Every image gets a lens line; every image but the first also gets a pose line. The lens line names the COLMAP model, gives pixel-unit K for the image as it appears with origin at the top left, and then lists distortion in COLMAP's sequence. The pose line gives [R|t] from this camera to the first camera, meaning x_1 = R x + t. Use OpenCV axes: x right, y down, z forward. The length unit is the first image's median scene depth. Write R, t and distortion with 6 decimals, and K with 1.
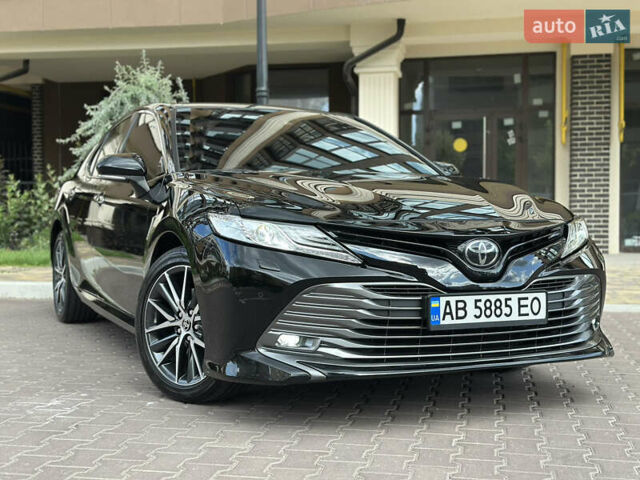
lens RADIAL K [[894.6, 0, 320.7], [0, 894.6, 233.8], [0, 0, 1]] dist [0.129473, 0.000000]
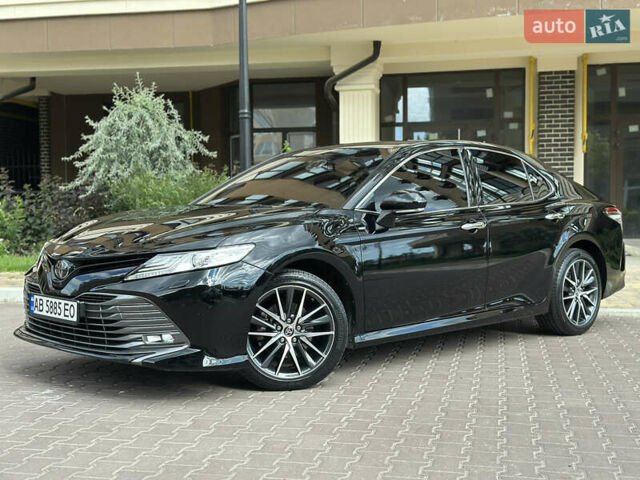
lens RADIAL K [[894.6, 0, 318.7], [0, 894.6, 243.1], [0, 0, 1]] dist [0.129473, 0.000000]
pose [[0.999893, -0.003087, -0.014334, 0.094395], [0.003322, 0.999861, 0.016364, -0.037685], [0.014281, -0.016410, 0.999763, -0.236963]]
